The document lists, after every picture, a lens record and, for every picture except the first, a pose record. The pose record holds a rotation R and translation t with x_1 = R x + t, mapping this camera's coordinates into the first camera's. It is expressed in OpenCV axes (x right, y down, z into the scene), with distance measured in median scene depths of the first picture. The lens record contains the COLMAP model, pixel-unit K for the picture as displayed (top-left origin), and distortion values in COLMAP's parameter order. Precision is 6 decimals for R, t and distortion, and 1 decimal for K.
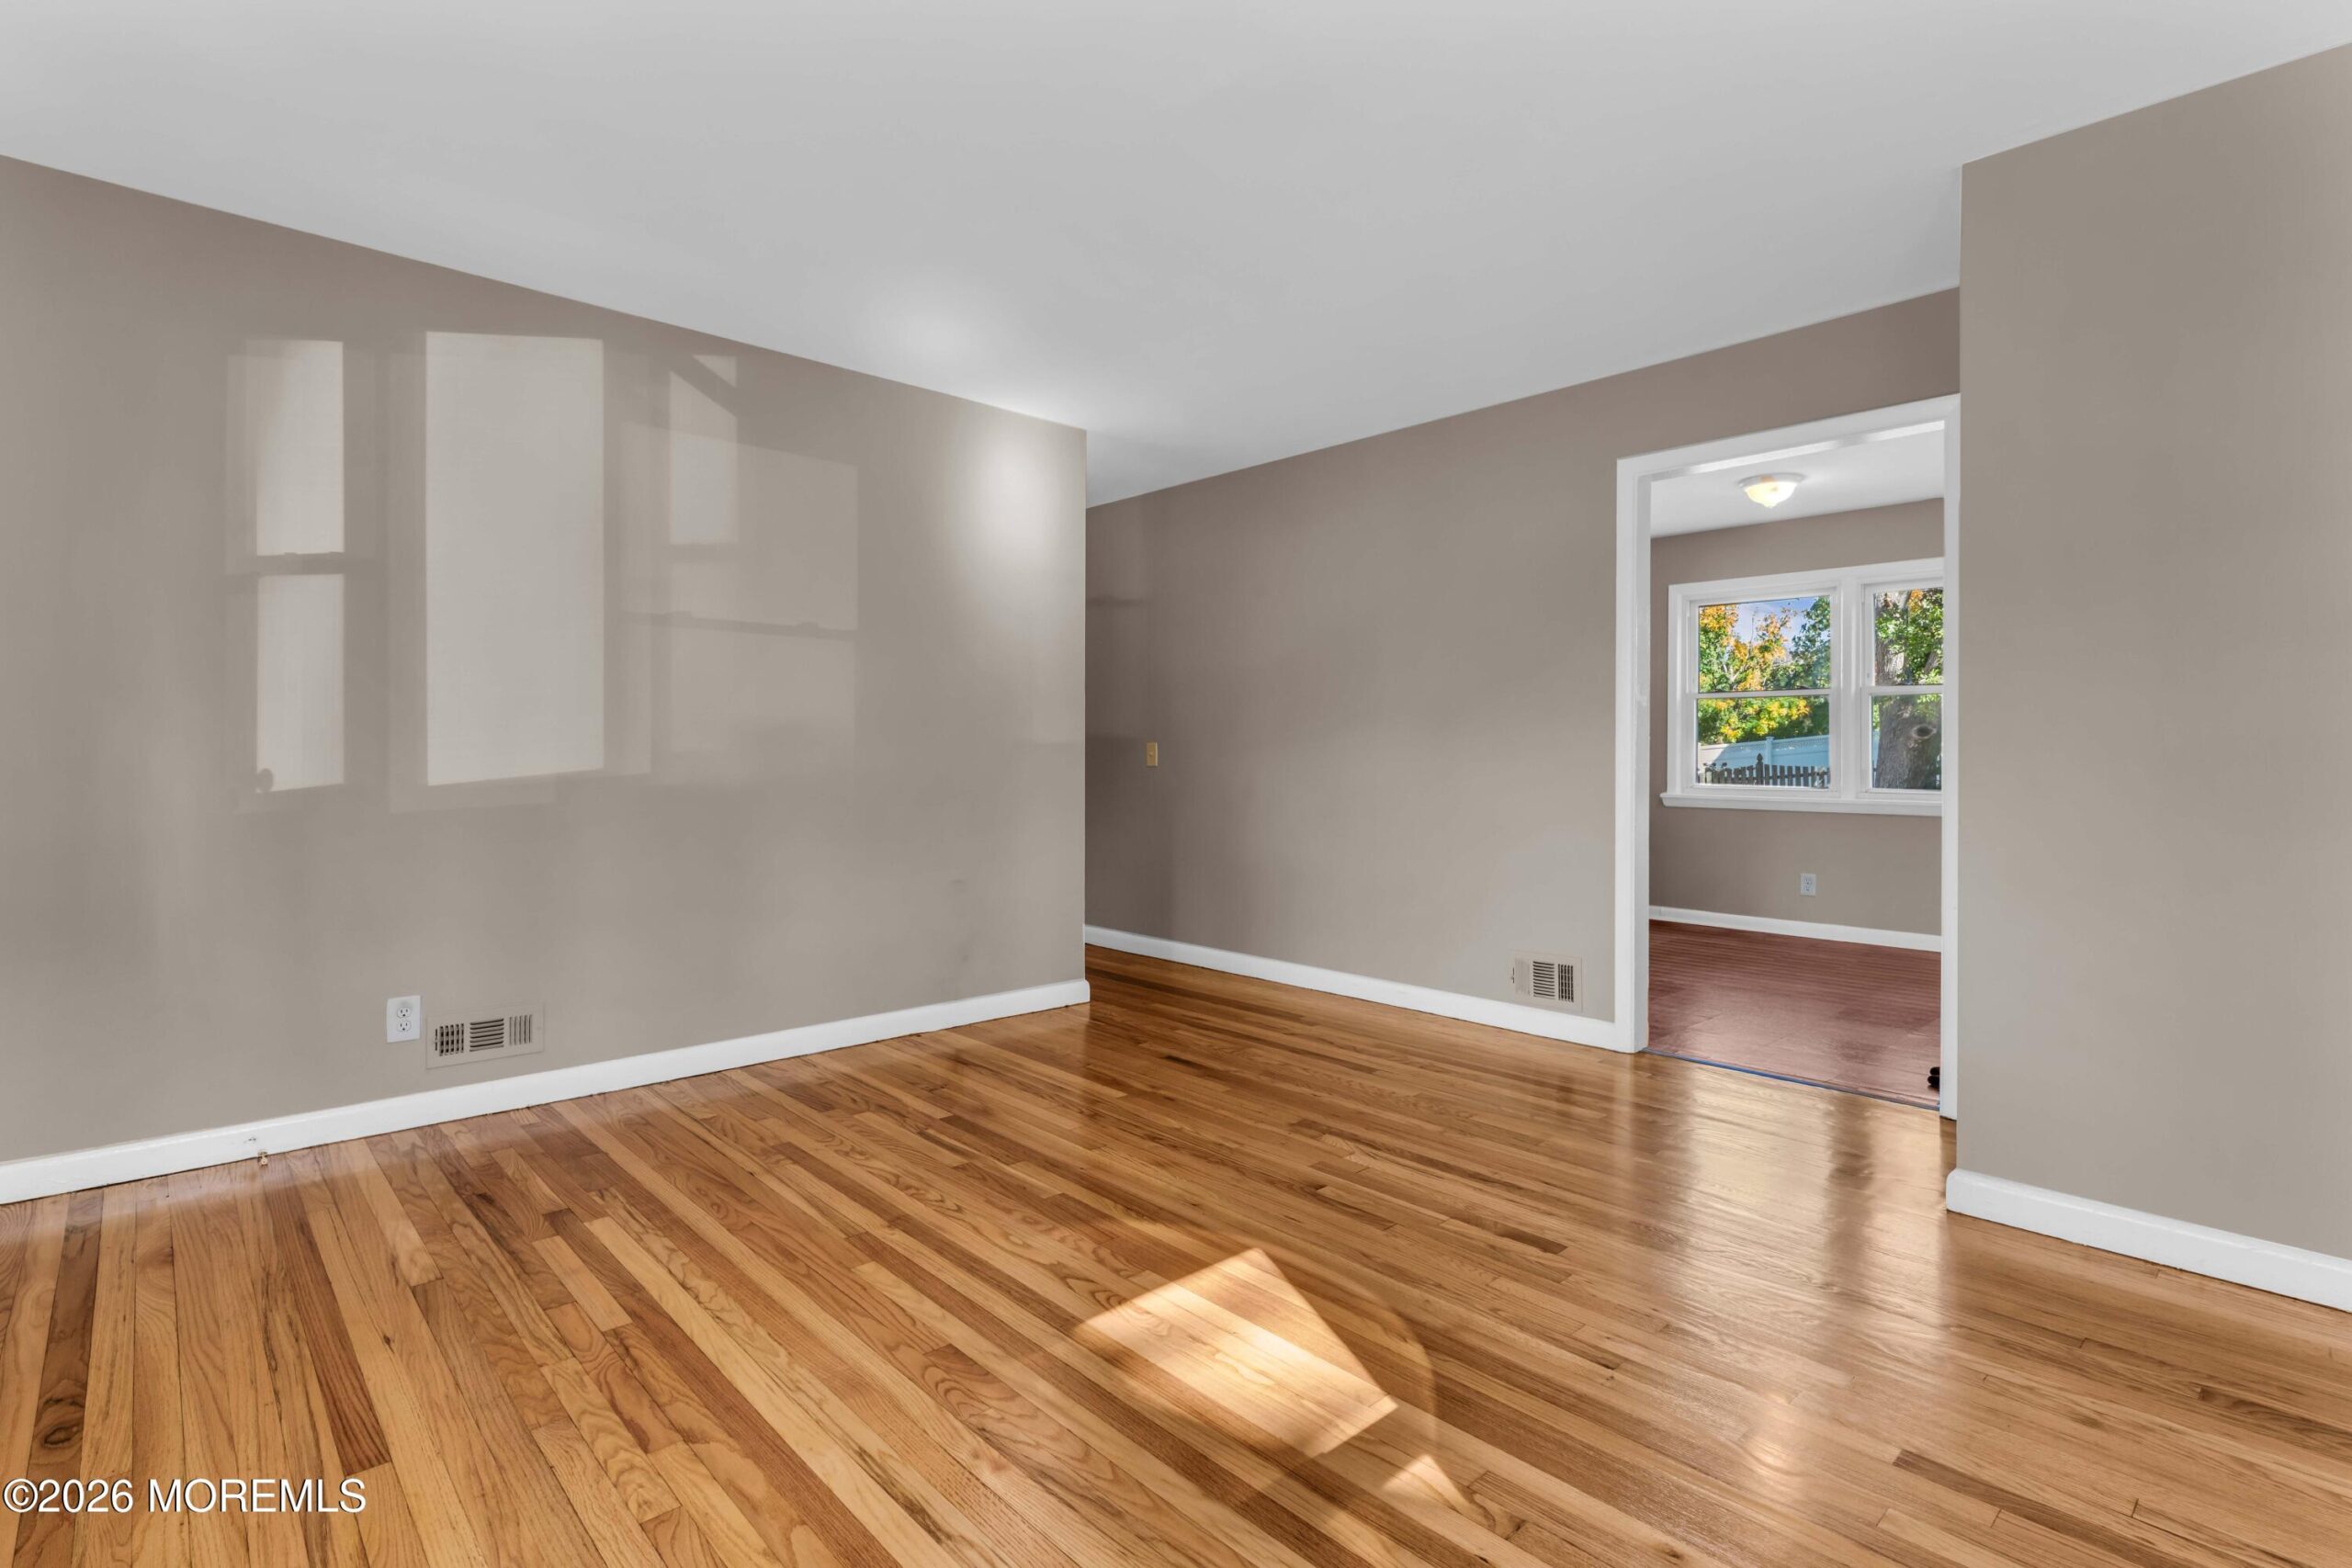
lens RADIAL K [[1109.8, 0, 1169.7], [0, 1109.8, 756.5], [0, 0, 1]] dist [-0.001096, -0.000139]
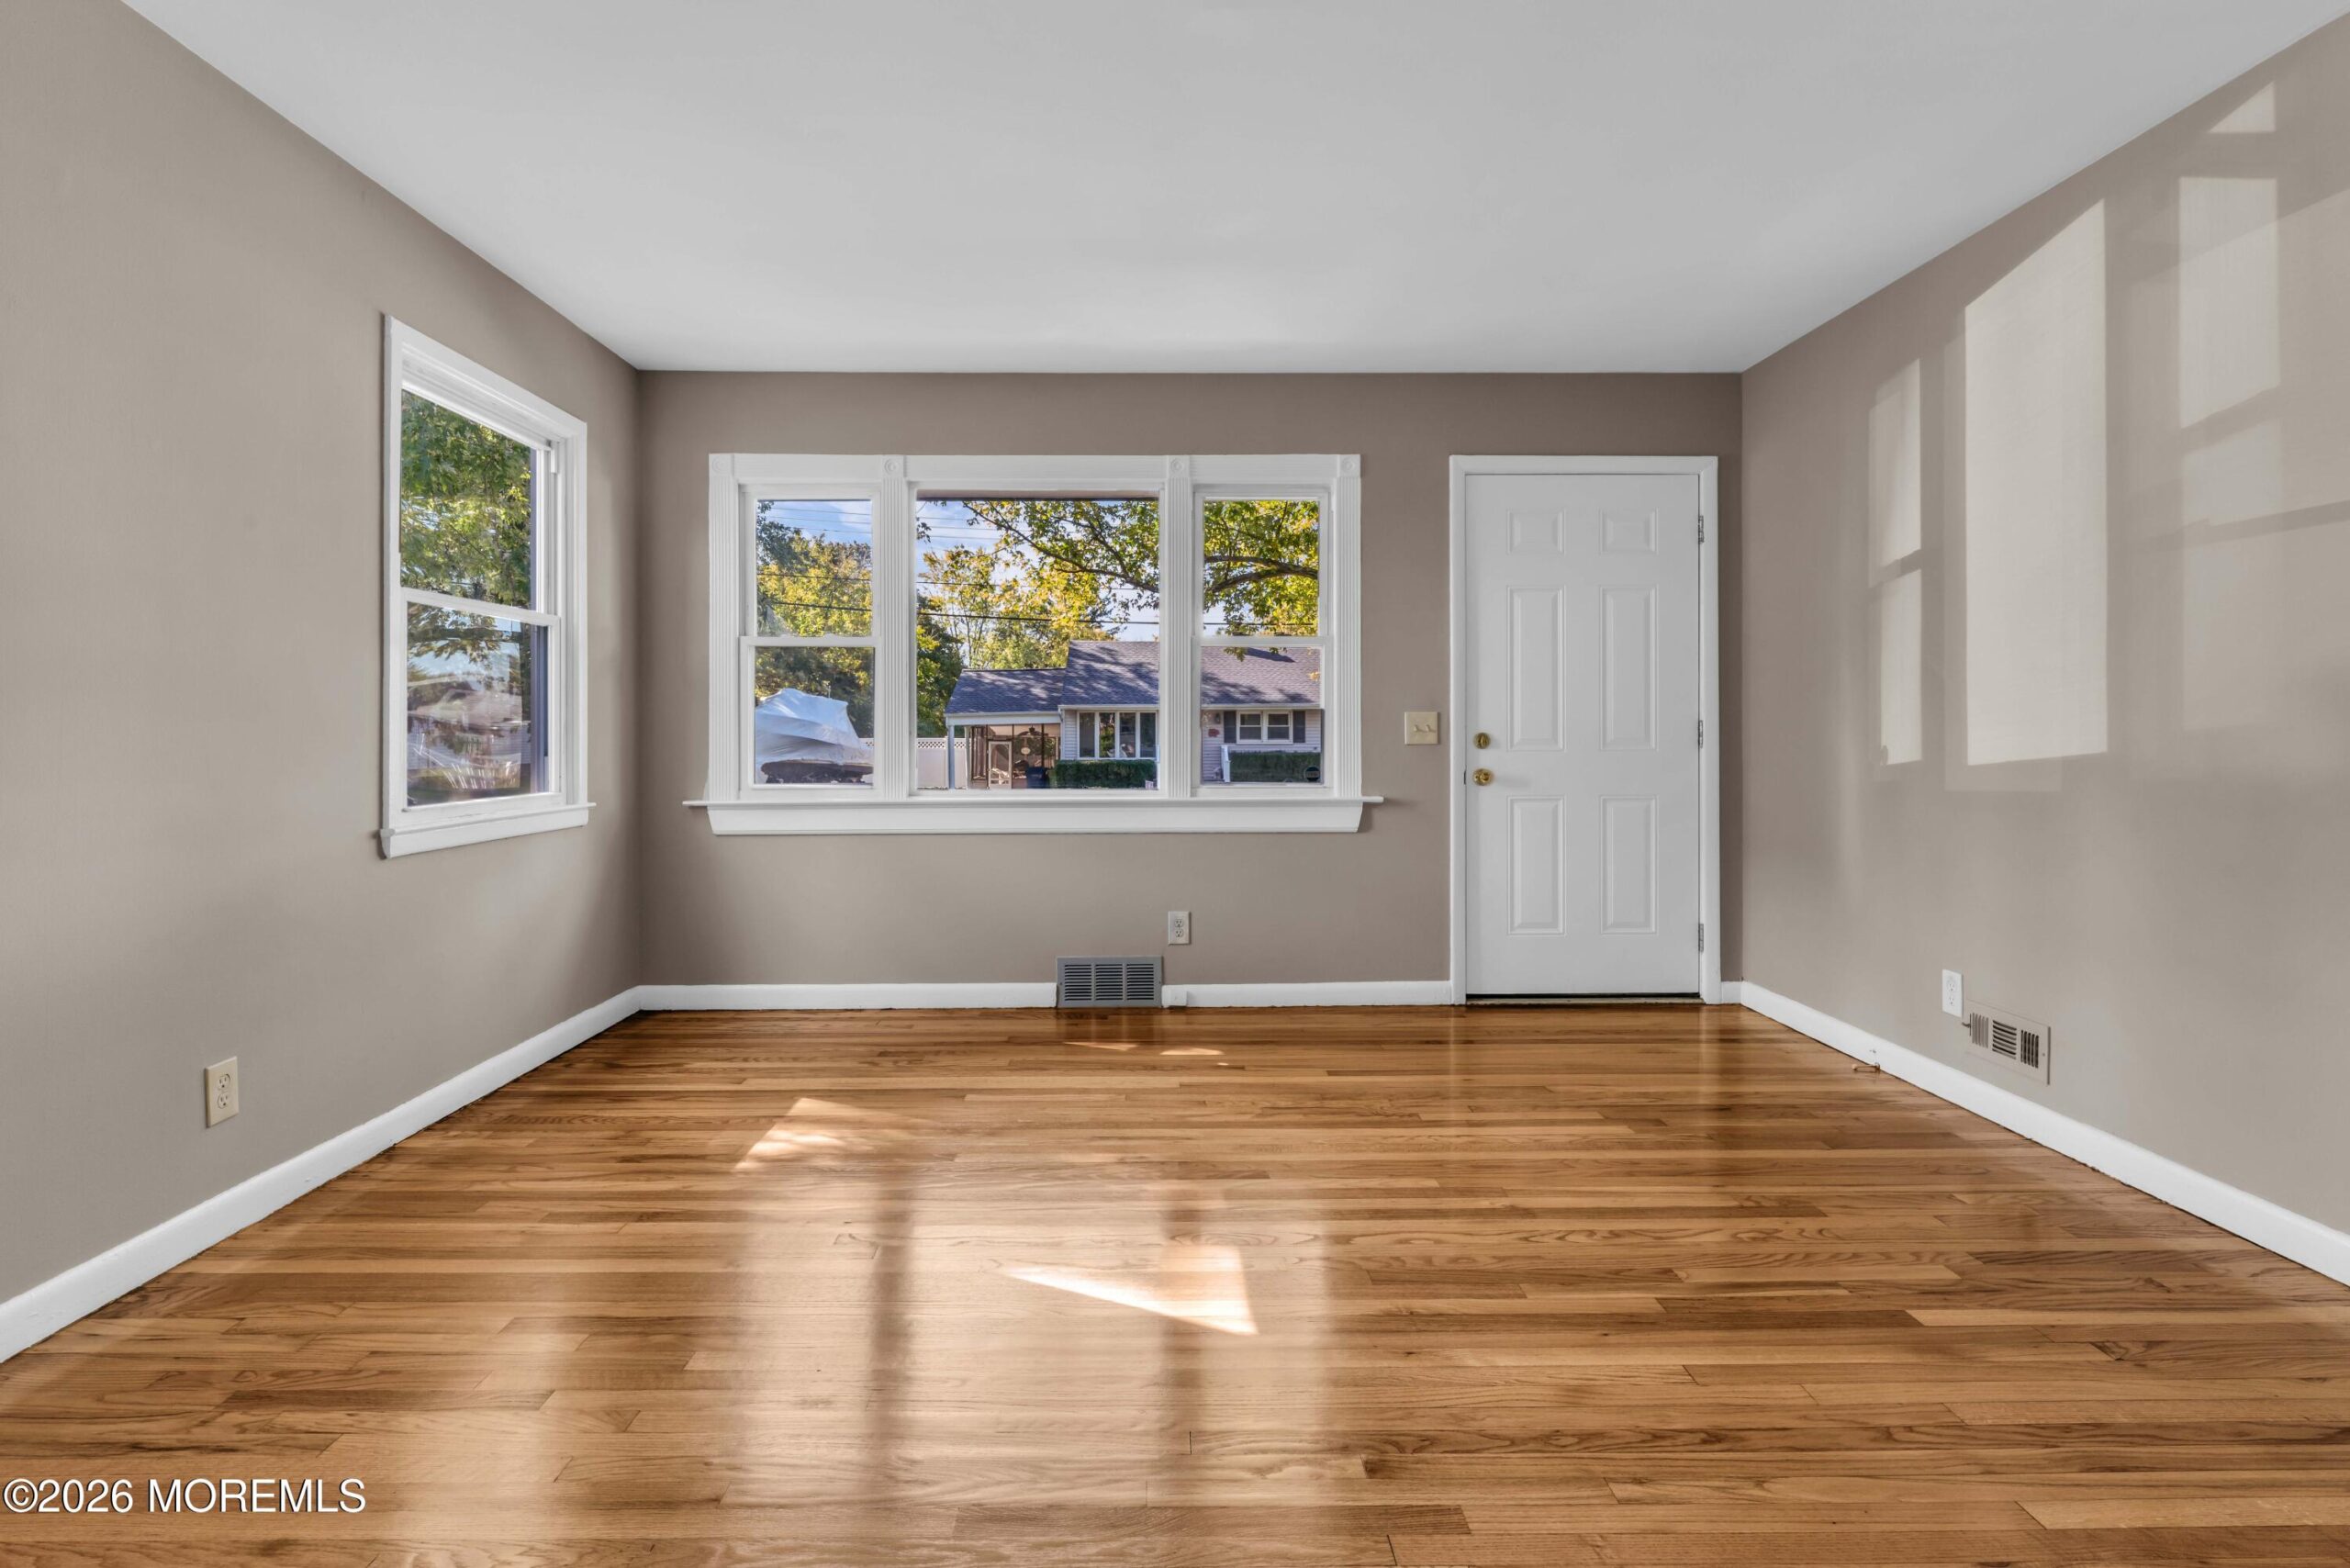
lens RADIAL K [[1183.8, 0, 1164.7], [0, 1183.8, 725.4], [0, 0, 1]] dist [-0.000615, -0.000025]
pose [[-0.671641, -0.006836, -0.740845, 0.630404], [-0.004567, 0.999977, -0.005086, -0.000167], [0.740863, -0.000032, -0.671656, 1.253789]]
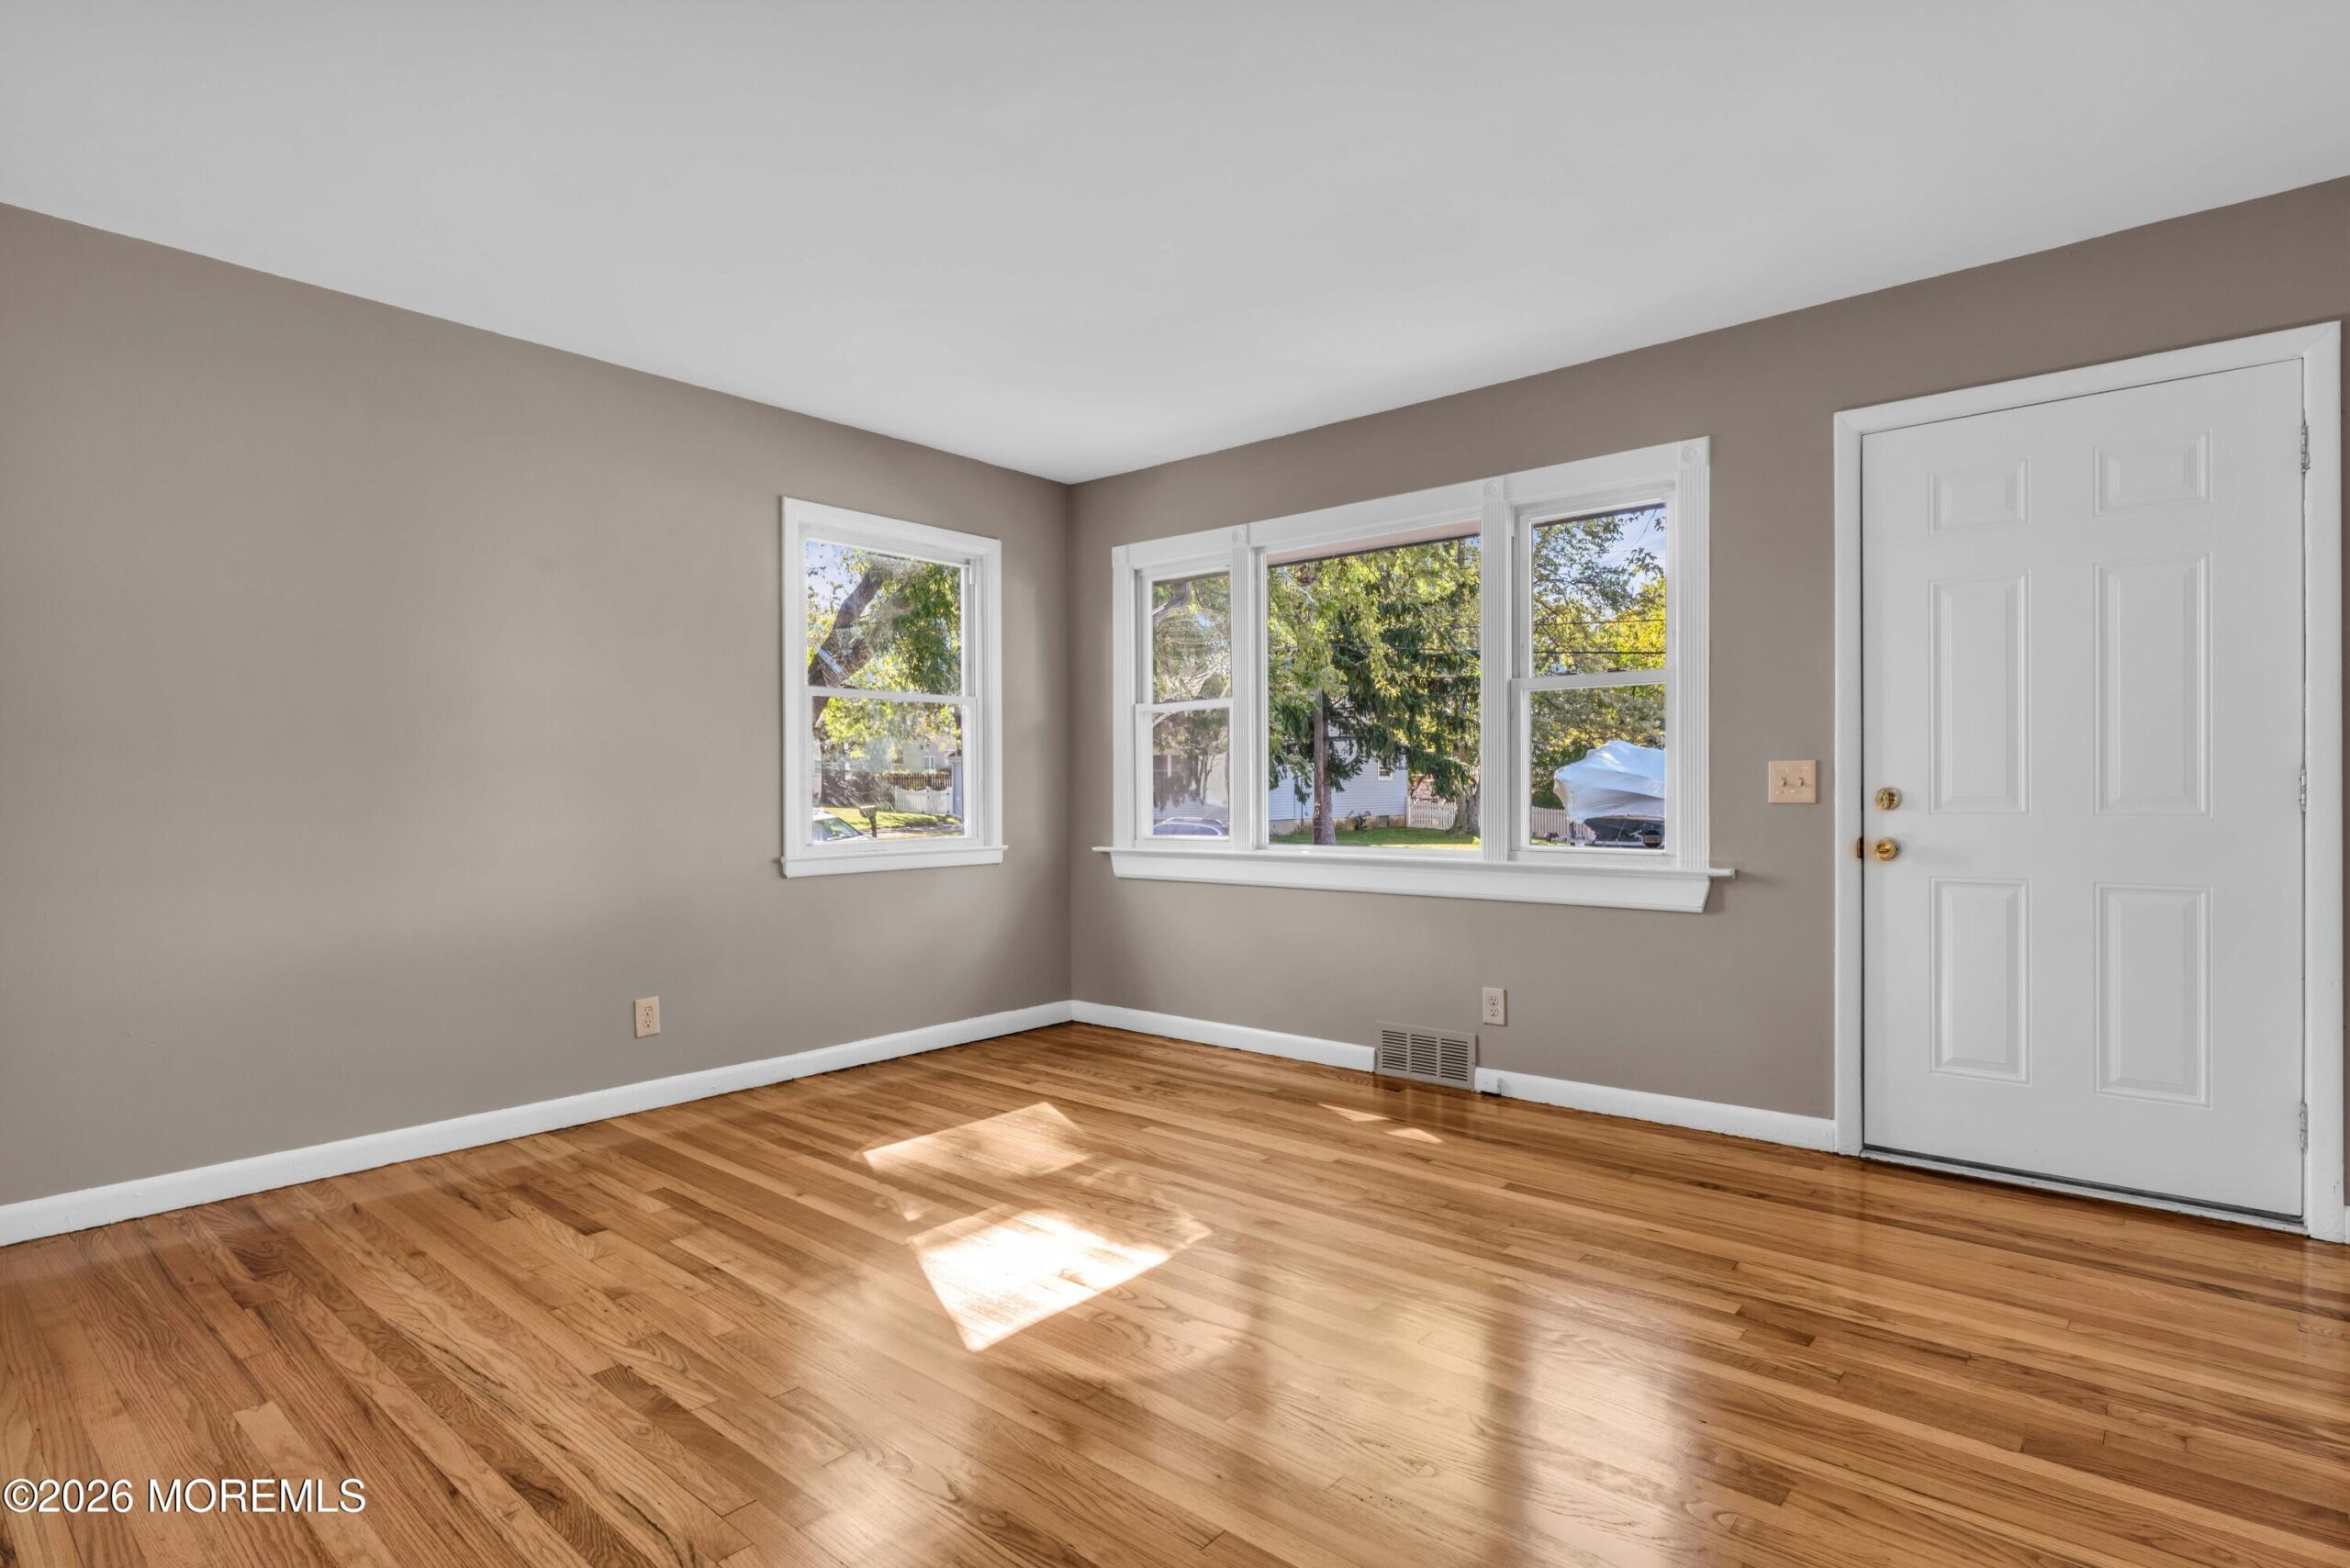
lens RADIAL K [[1219.1, 0, 1137.9], [0, 1219.1, 790.8], [0, 0, 1]] dist [-0.000398, -0.000301]
pose [[-0.996315, 0.000625, -0.085769, 0.021206], [0.000072, 0.999979, 0.006447, -0.004853], [0.085771, 0.006417, -0.996294, 1.606169]]
